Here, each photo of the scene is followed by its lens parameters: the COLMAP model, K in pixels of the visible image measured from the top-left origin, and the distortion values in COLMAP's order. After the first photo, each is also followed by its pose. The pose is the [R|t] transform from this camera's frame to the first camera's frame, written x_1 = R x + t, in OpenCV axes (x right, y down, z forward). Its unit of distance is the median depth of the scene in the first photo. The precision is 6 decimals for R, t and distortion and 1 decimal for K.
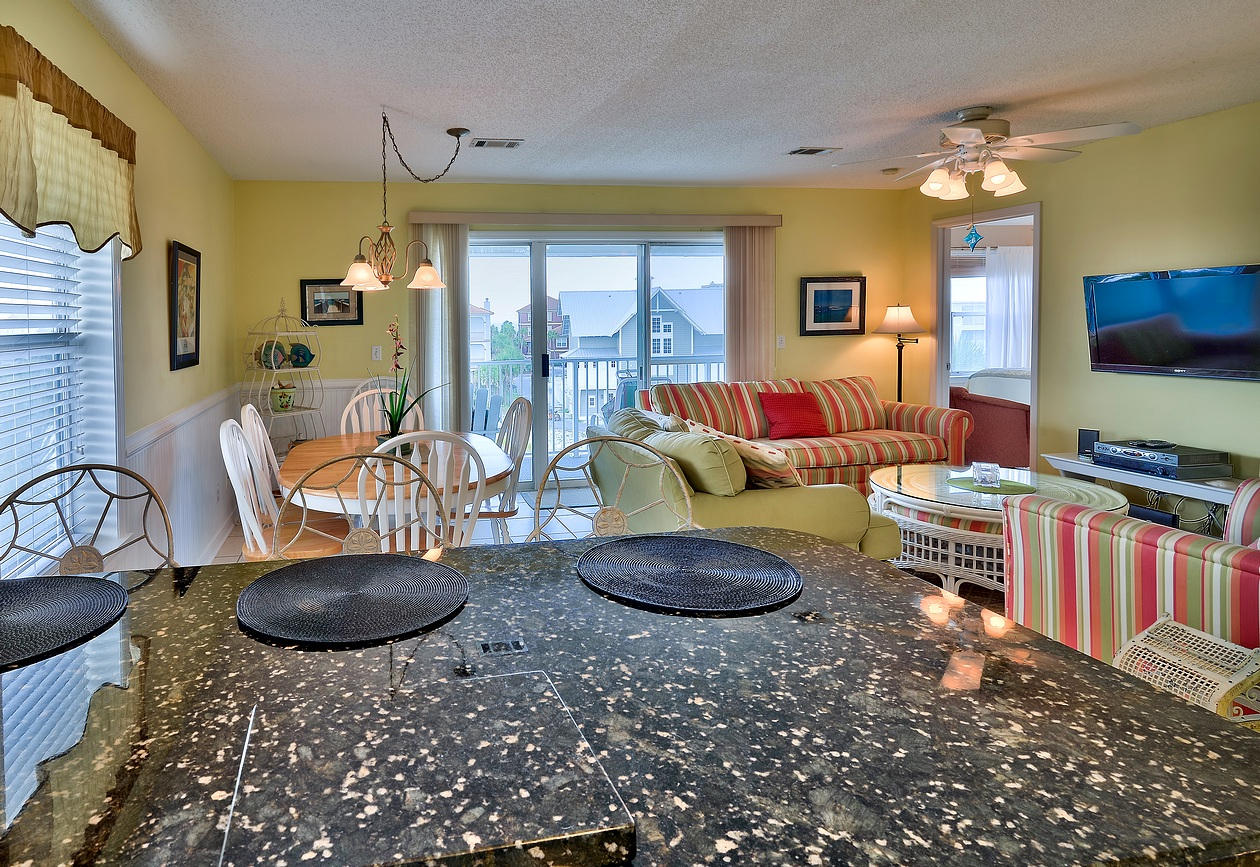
lens RADIAL K [[697.0, 0, 473.1], [0, 697.0, 345.1], [0, 0, 1]] dist [0.001340, -0.000826]
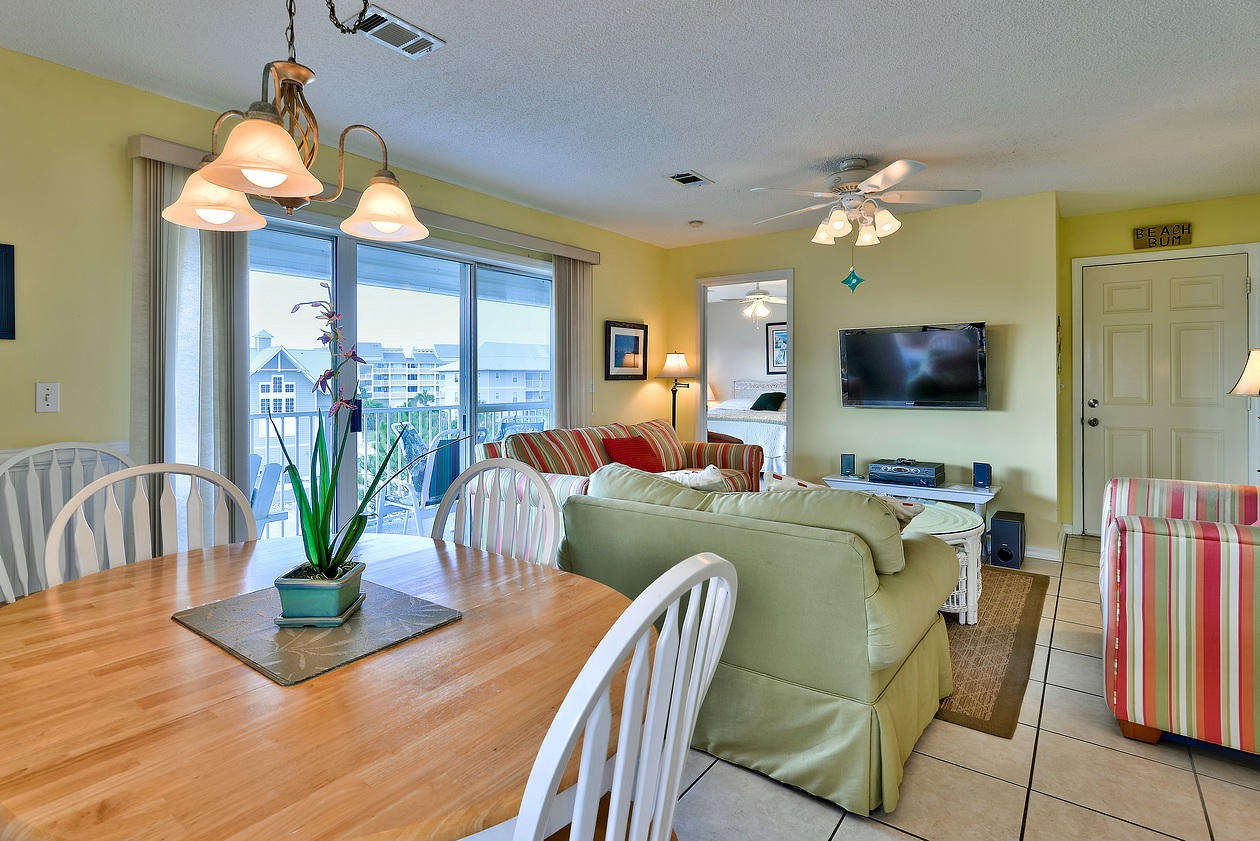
lens RADIAL K [[639.9, 0, 616.3], [0, 639.9, 379.6], [0, 0, 1]] dist [0.000926, -0.000060]
pose [[0.721704, 0.015756, 0.692023, -0.161859], [0.012263, 0.999293, -0.035542, 0.020975], [-0.692093, 0.034137, 0.721000, 0.390791]]
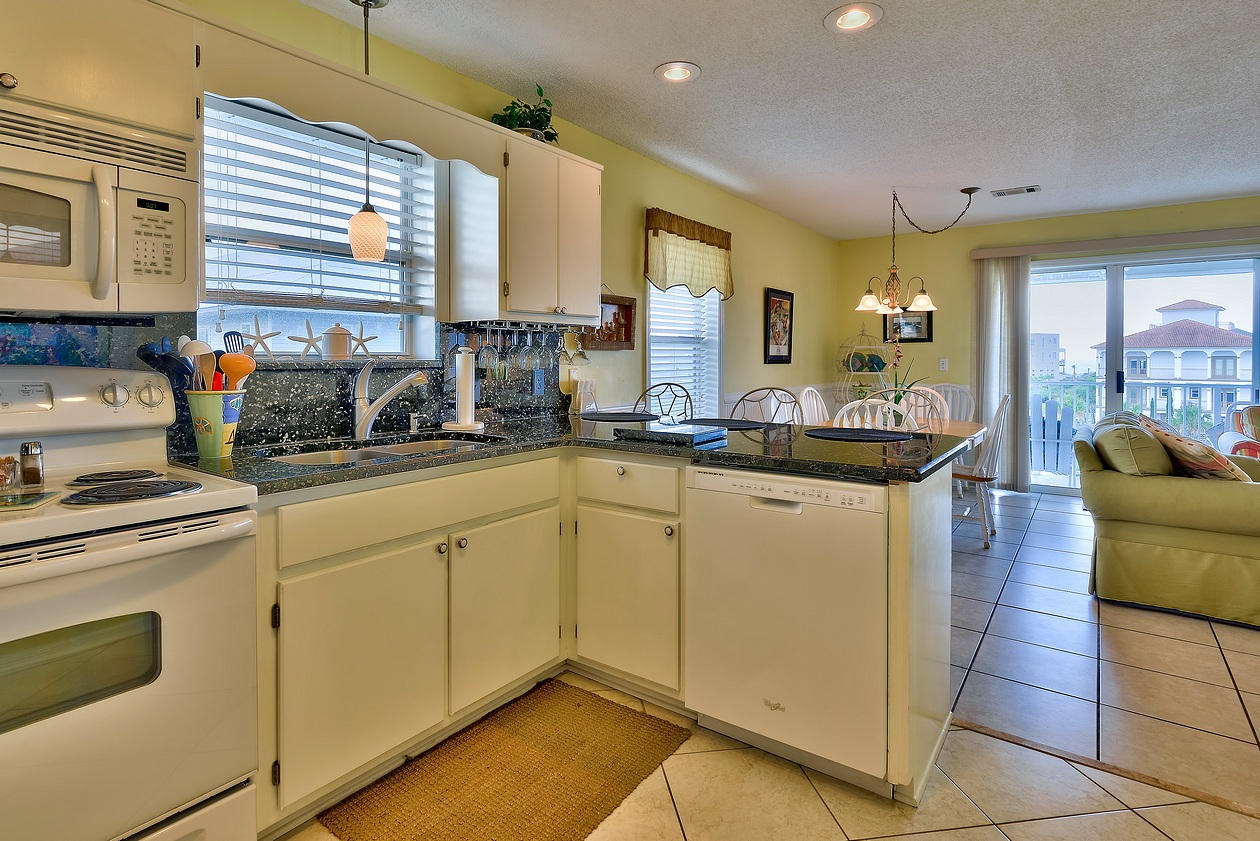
lens RADIAL K [[630.2, 0, 628.1], [0, 630.2, 362.1], [0, 0, 1]] dist [-0.001653, -0.000653]
pose [[0.702445, 0.025757, -0.711272, 0.283516], [-0.038579, 0.999254, -0.001915, 0.032080], [0.710692, 0.028785, 0.702914, -0.207539]]
